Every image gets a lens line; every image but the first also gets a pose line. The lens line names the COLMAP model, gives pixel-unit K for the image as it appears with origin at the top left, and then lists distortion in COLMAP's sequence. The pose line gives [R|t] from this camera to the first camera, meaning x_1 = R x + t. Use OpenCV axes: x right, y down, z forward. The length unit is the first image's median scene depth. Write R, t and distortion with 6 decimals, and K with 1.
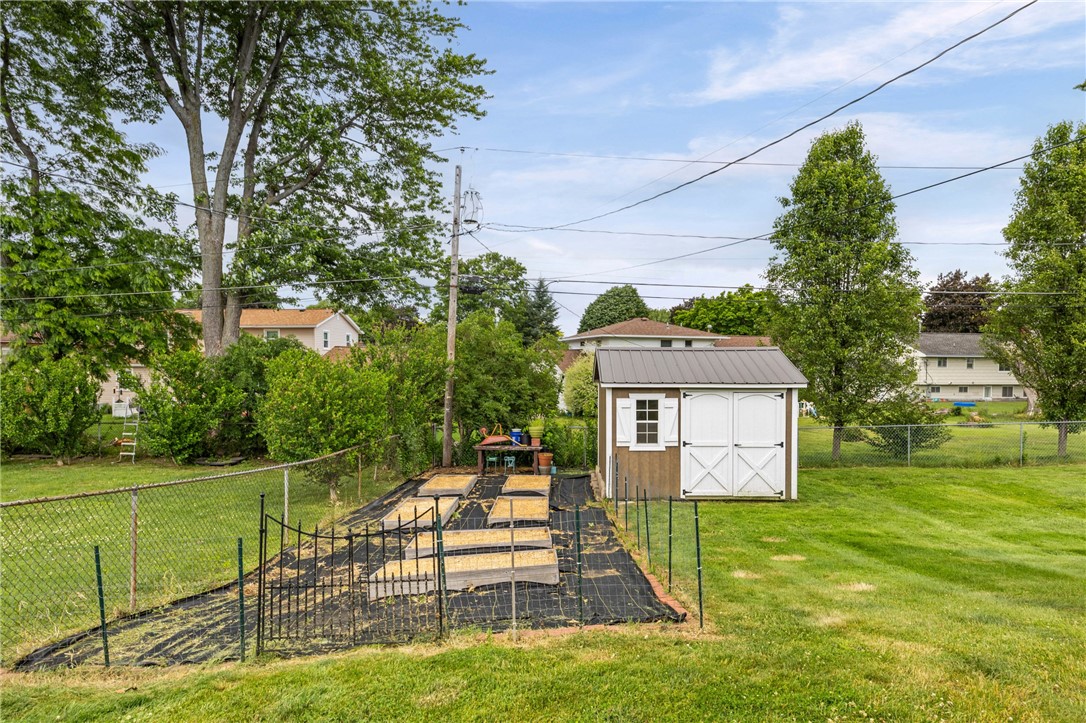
lens RADIAL K [[605.4, 0, 544.1], [0, 605.4, 388.7], [0, 0, 1]] dist [0.002121, 0.000911]
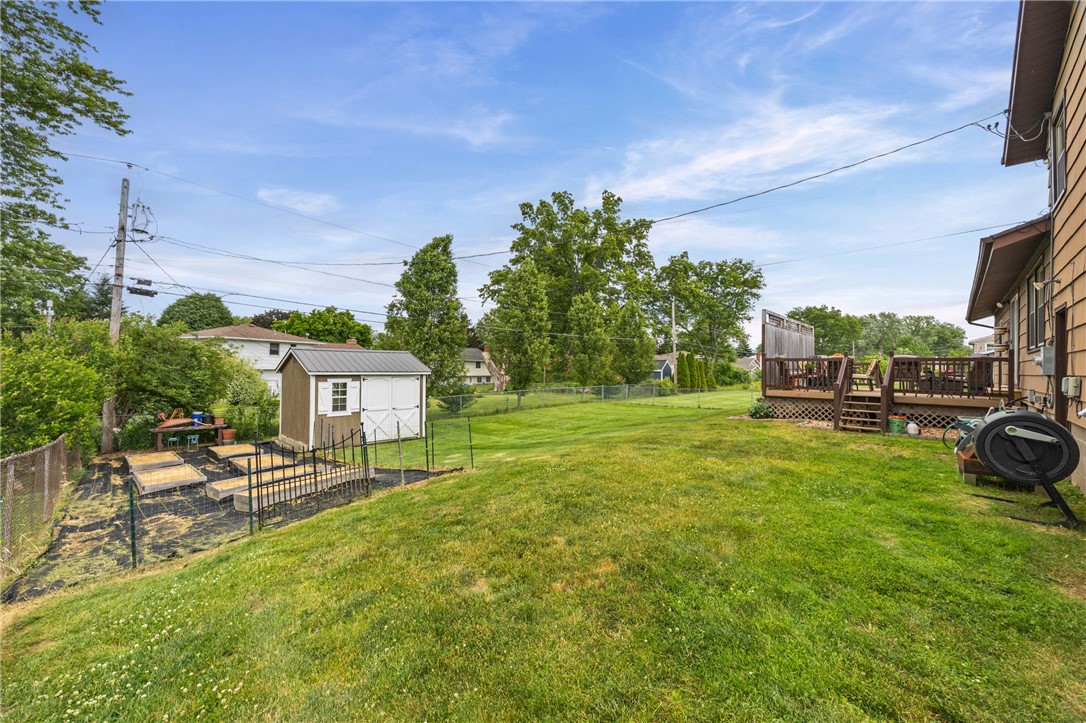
lens RADIAL K [[417.1, 0, 549.9], [0, 417.1, 363.9], [0, 0, 1]] dist [-0.007170, -0.000030]
pose [[0.675572, 0.010429, 0.737220, -0.184617], [0.019456, 0.999300, -0.031966, 0.010901], [-0.737037, 0.035939, 0.674896, -0.081163]]
